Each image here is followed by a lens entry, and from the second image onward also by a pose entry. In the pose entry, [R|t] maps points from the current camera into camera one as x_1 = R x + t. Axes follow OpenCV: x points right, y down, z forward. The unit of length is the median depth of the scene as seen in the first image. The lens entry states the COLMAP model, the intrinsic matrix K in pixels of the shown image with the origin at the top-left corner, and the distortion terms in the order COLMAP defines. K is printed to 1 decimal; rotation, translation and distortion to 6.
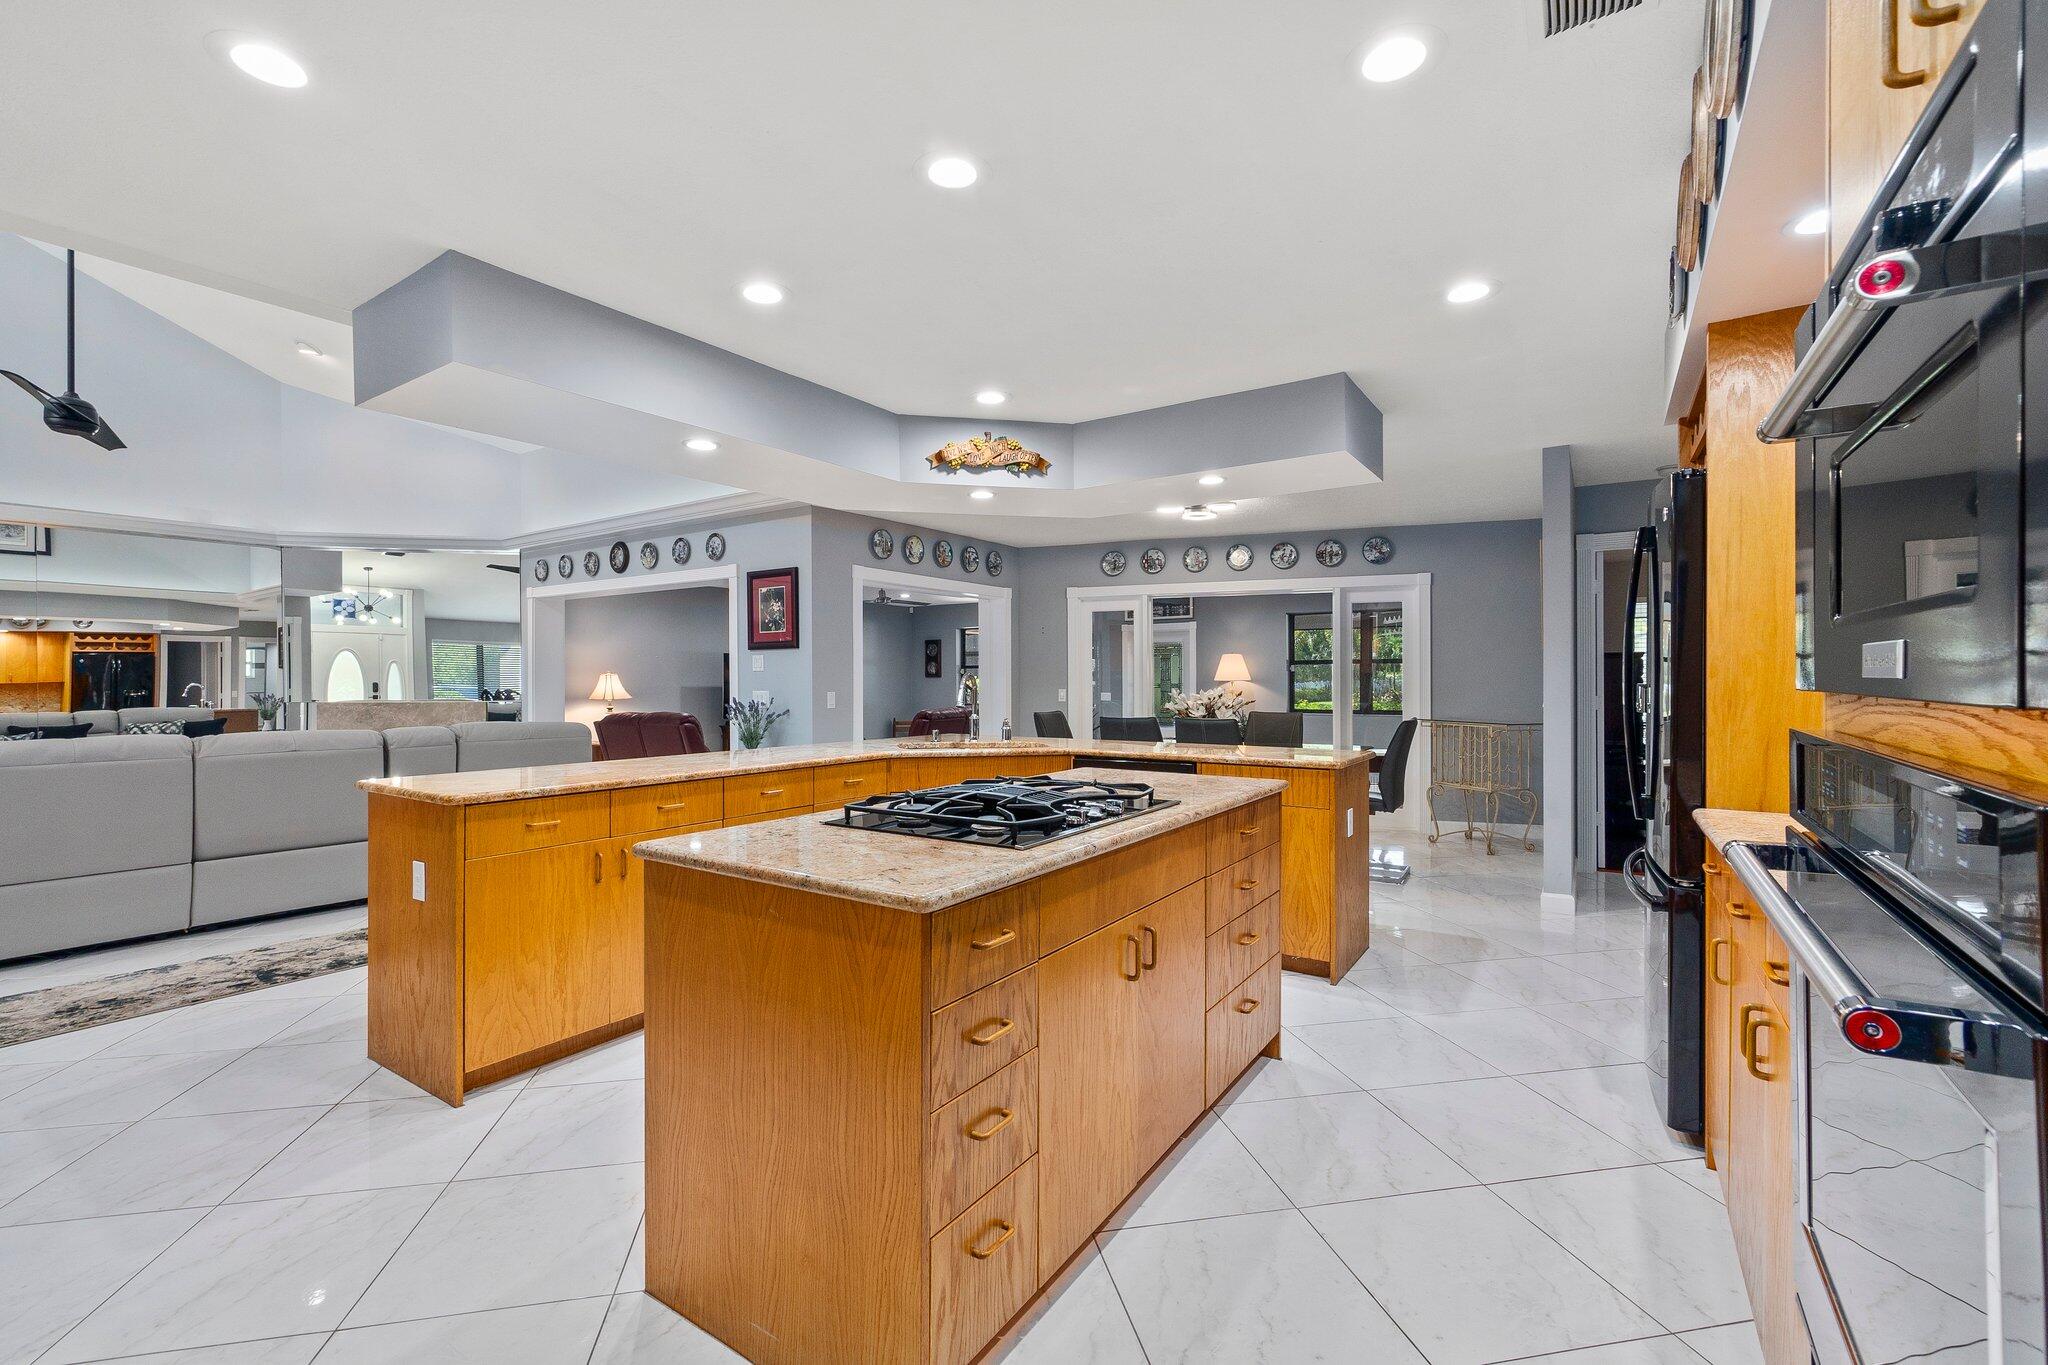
lens RADIAL K [[876.3, 0, 1029.3], [0, 876.3, 683.5], [0, 0, 1]] dist [-0.007016, 0.001808]
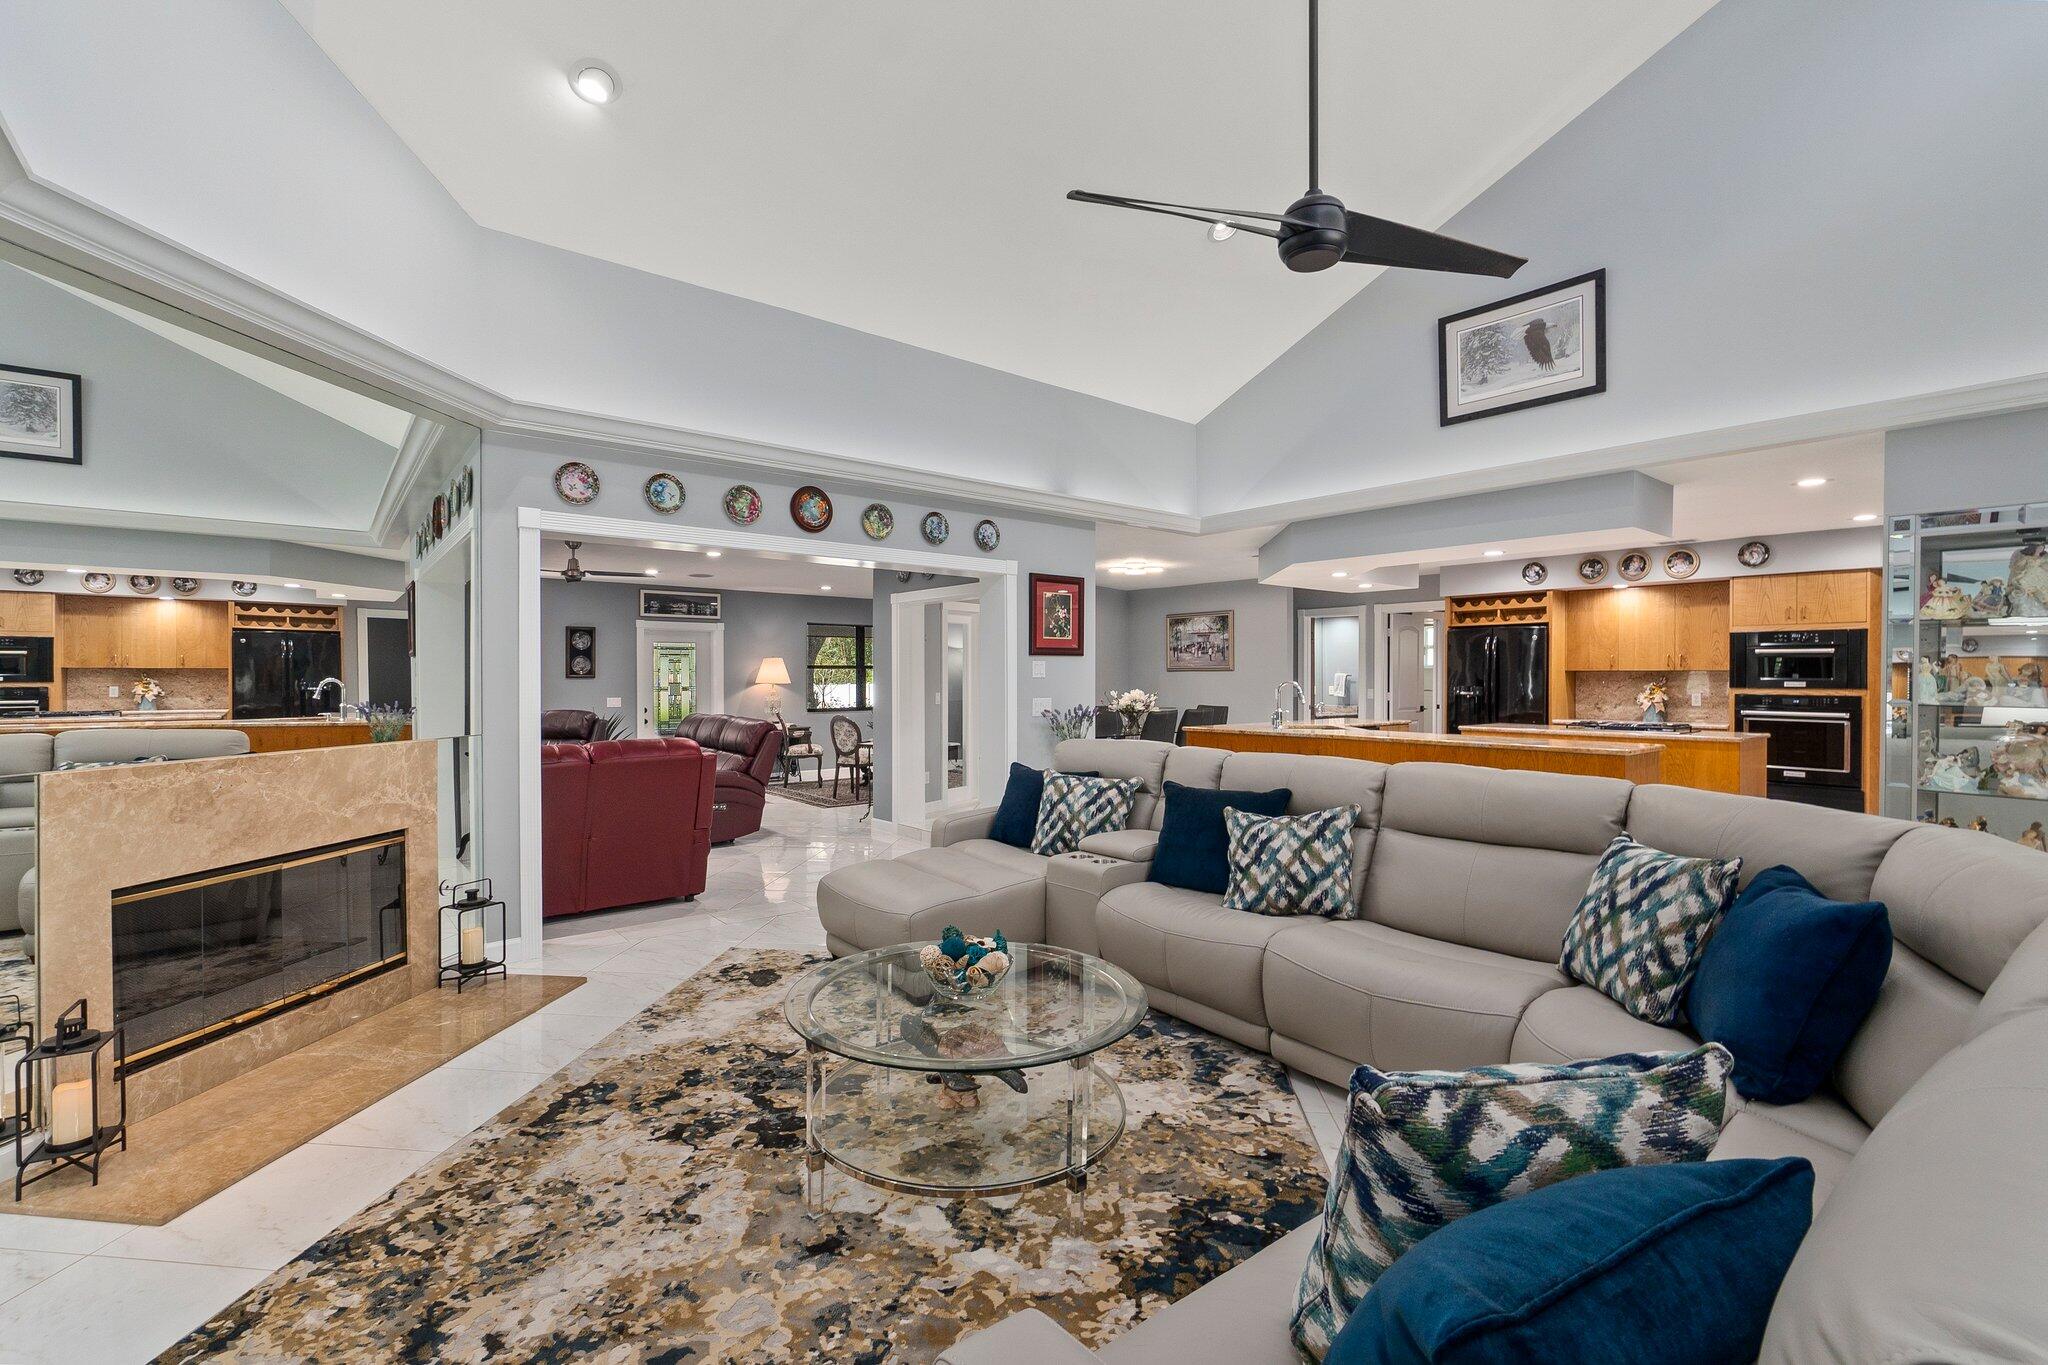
lens RADIAL K [[876.3, 0, 1008.4], [0, 876.3, 685.9], [0, 0, 1]] dist [-0.007016, 0.001808]
pose [[0.305606, -0.008013, 0.952124, -1.083149], [0.002627, 0.999968, 0.007572, -0.011198], [-0.952155, 0.000188, 0.305617, 0.650254]]
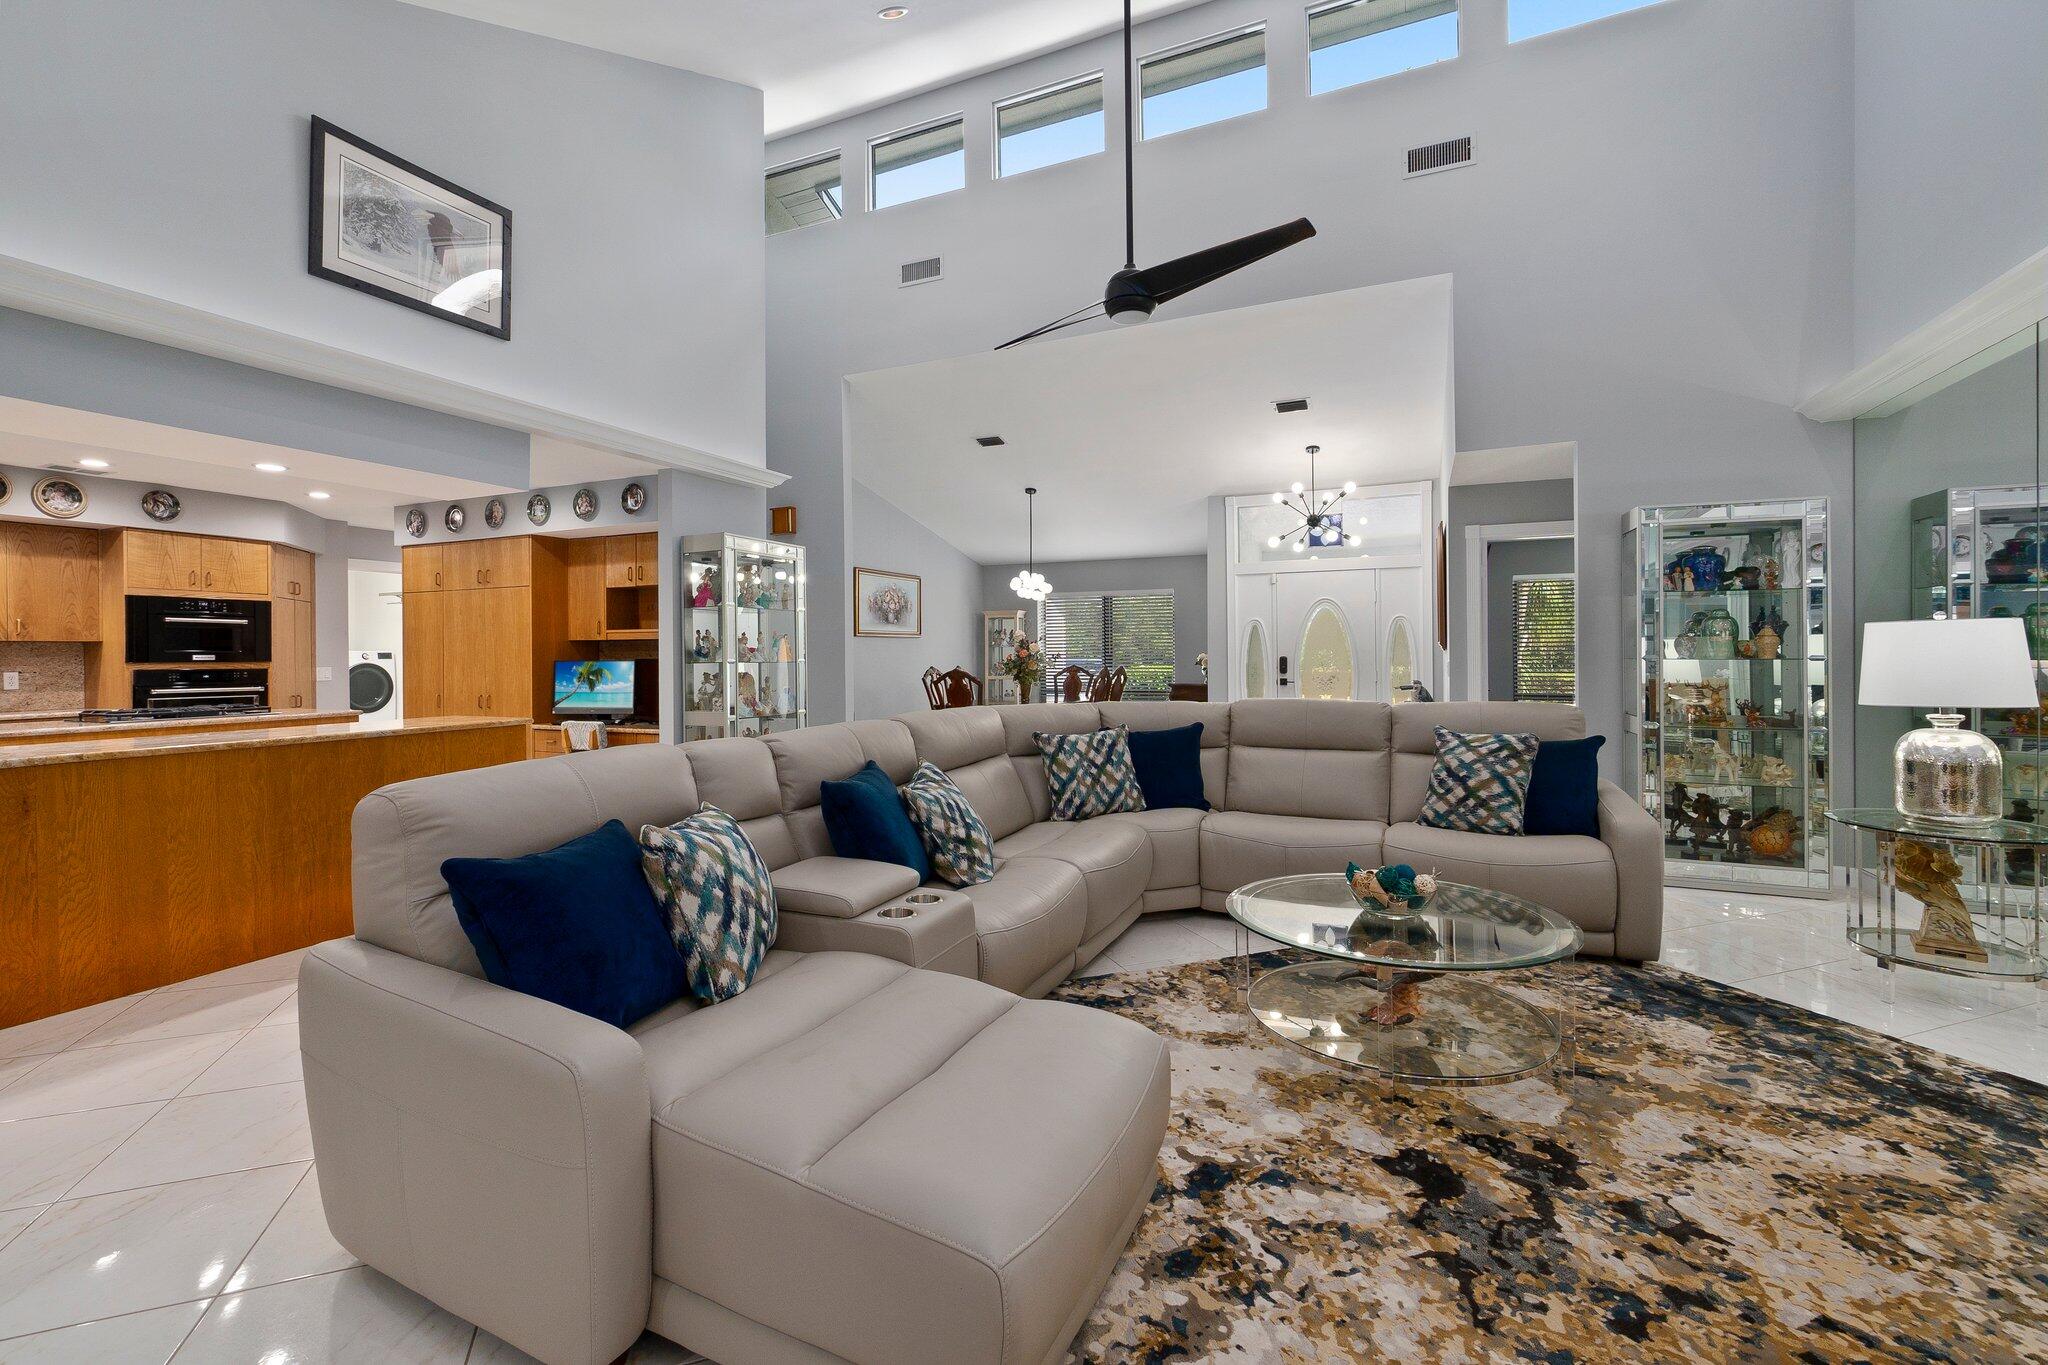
lens RADIAL K [[876.3, 0, 1014.4], [0, 876.3, 654.4], [0, 0, 1]] dist [-0.007016, 0.001808]
pose [[-0.989973, 0.009546, -0.140934, -0.576124], [0.008990, 0.999949, 0.004582, -0.003308], [0.140971, 0.003269, -0.990008, 1.096194]]
